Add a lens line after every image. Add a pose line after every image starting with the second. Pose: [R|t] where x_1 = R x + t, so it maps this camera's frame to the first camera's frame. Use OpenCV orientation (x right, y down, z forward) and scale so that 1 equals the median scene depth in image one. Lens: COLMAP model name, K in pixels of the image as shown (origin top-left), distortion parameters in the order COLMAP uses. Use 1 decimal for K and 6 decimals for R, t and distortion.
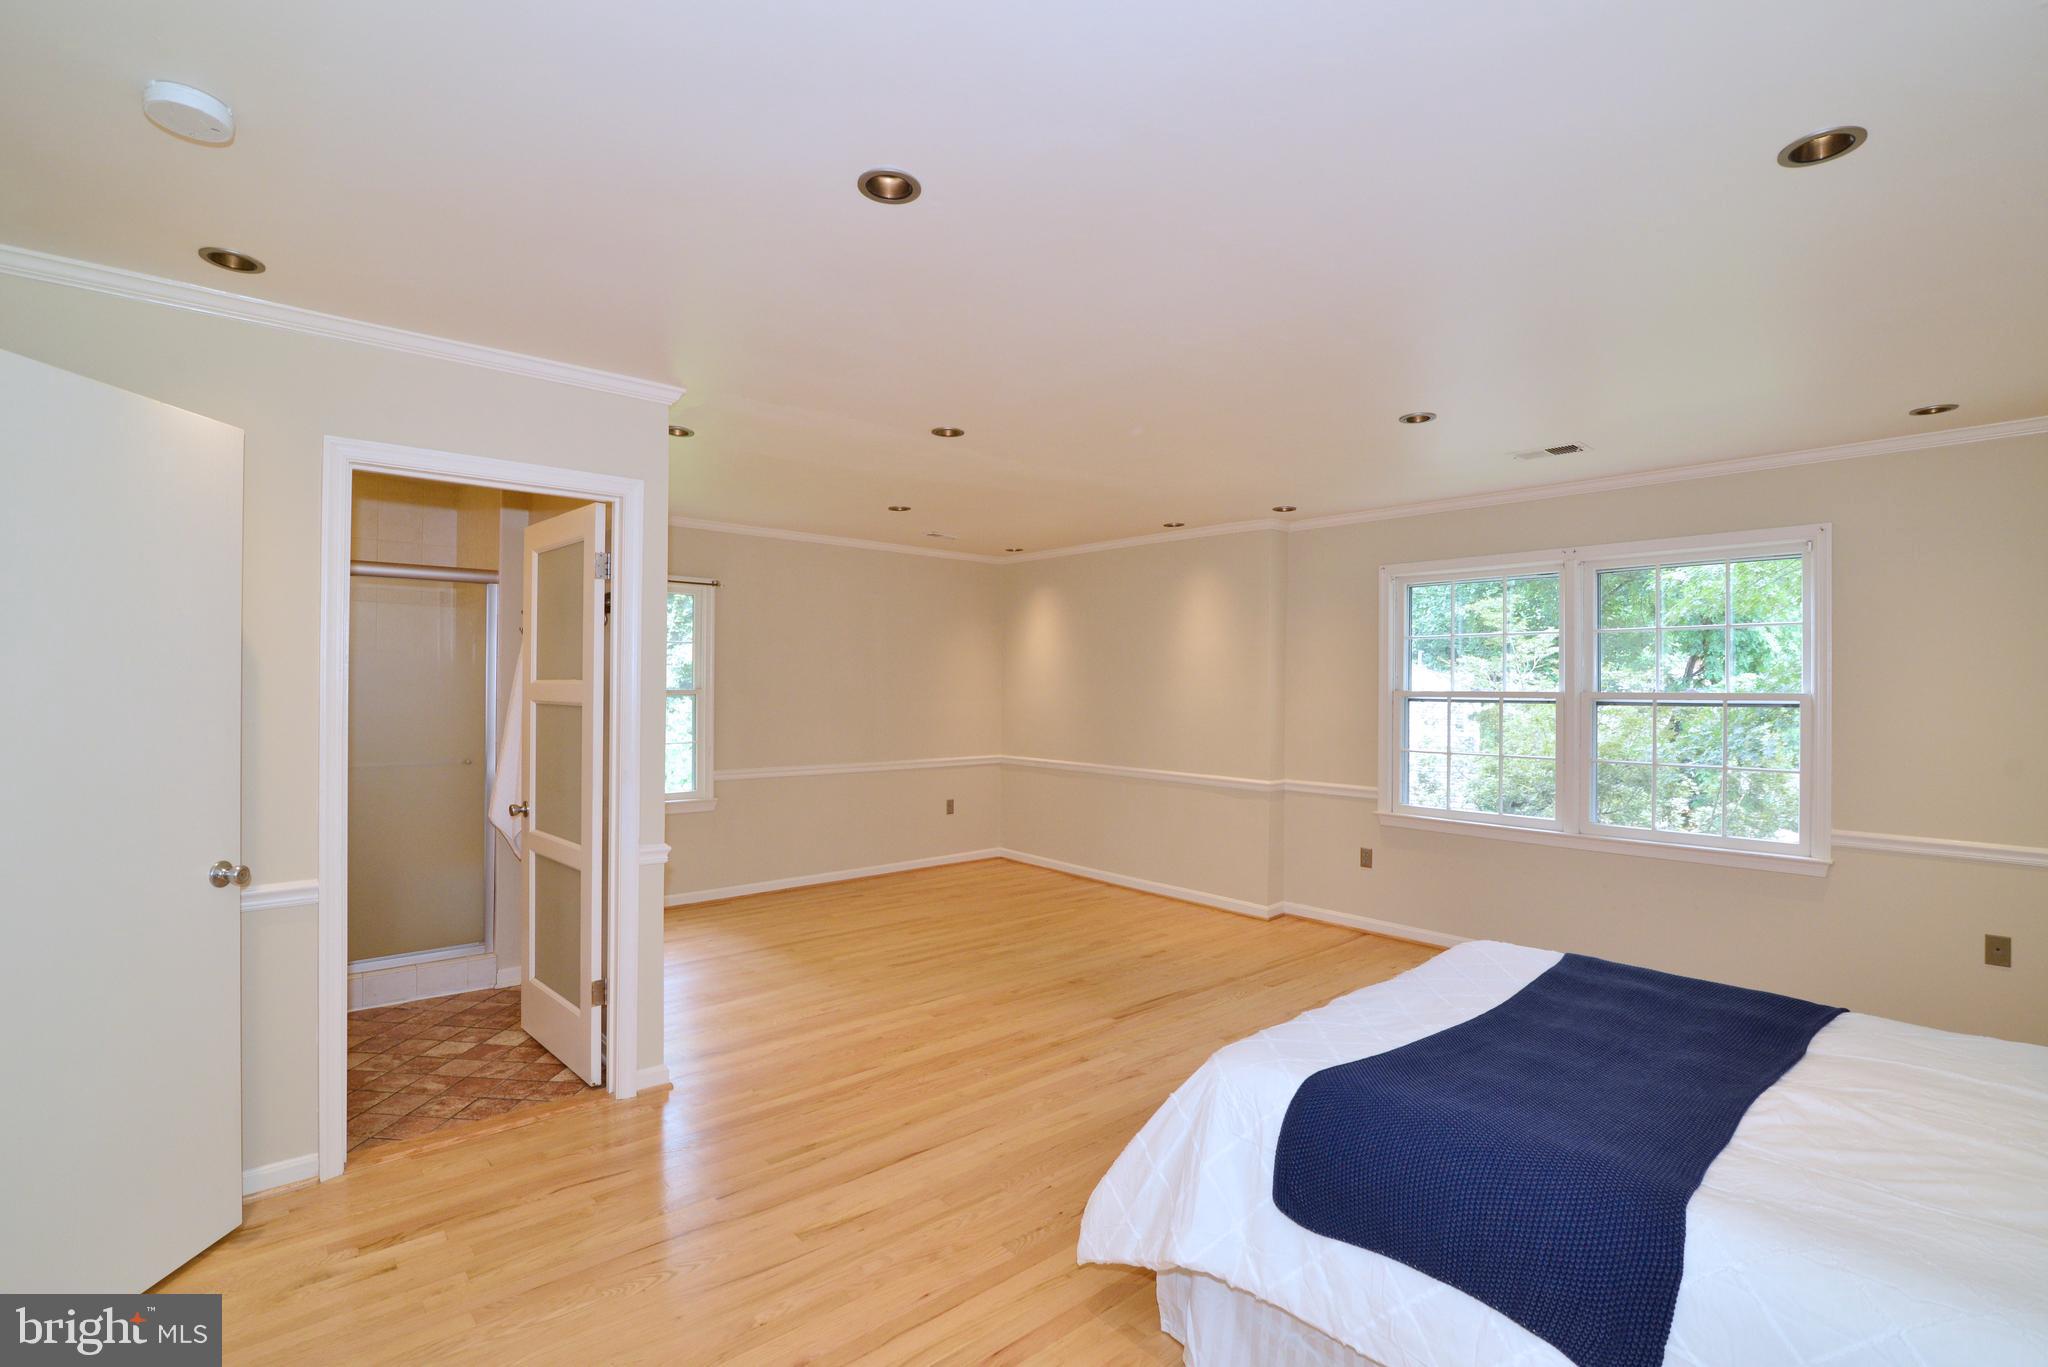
lens RADIAL K [[932.2, 0, 1018.6], [0, 932.2, 689.3], [0, 0, 1]] dist [-0.020860, -0.000298]
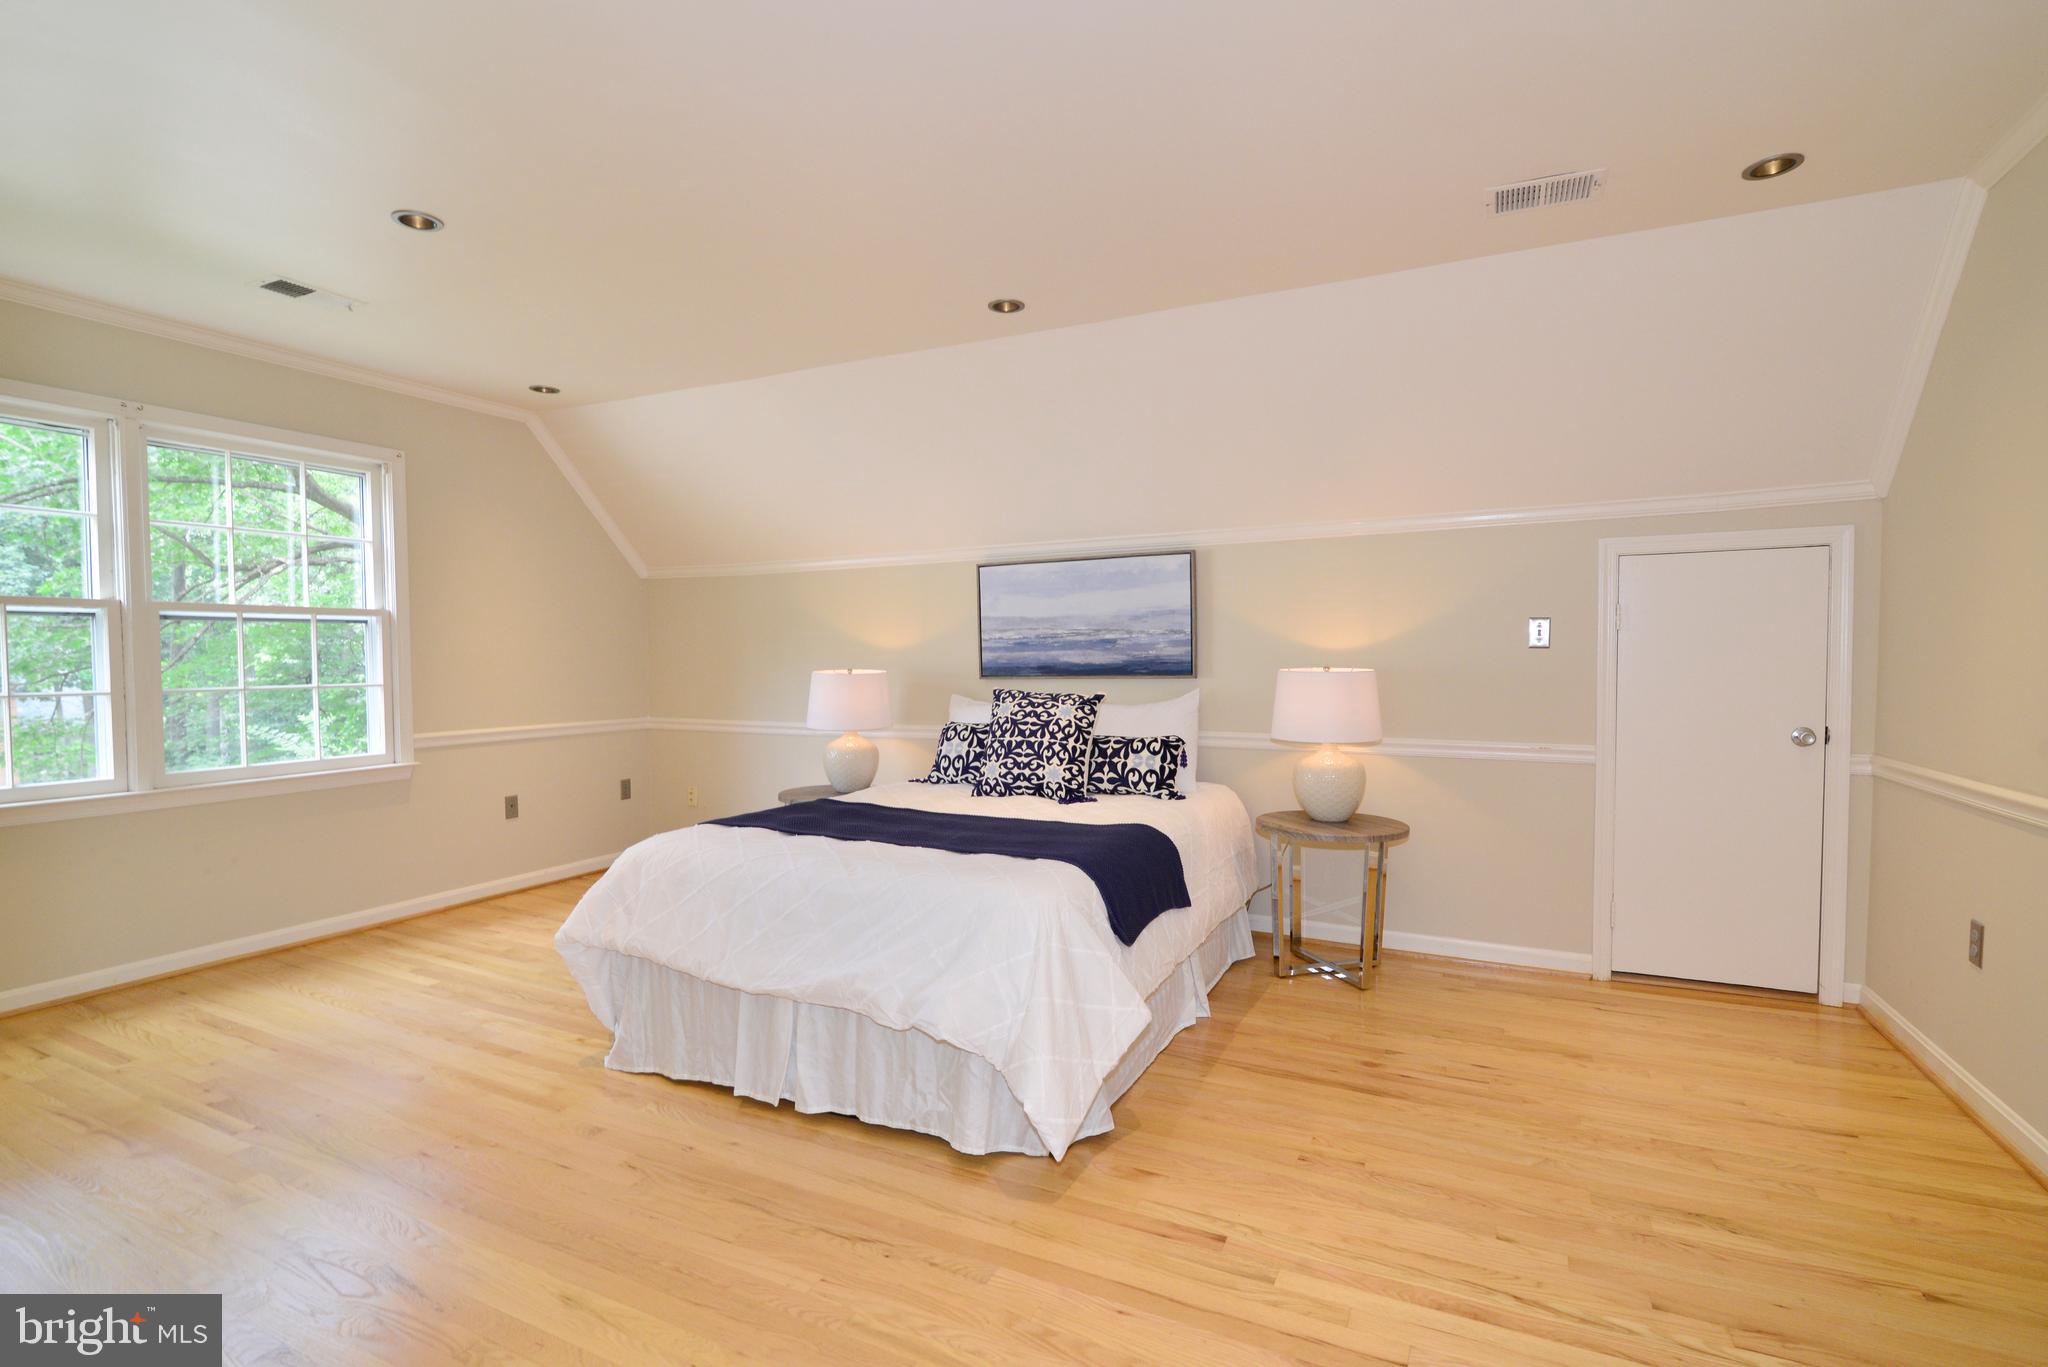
lens RADIAL K [[932.2, 0, 1018.6], [0, 932.2, 689.3], [0, 0, 1]] dist [-0.020860, -0.000298]
pose [[-0.369119, -0.046553, 0.928216, -0.421078], [-0.006331, 0.998847, 0.047577, 0.041020], [-0.929361, 0.011685, -0.368988, 0.733451]]
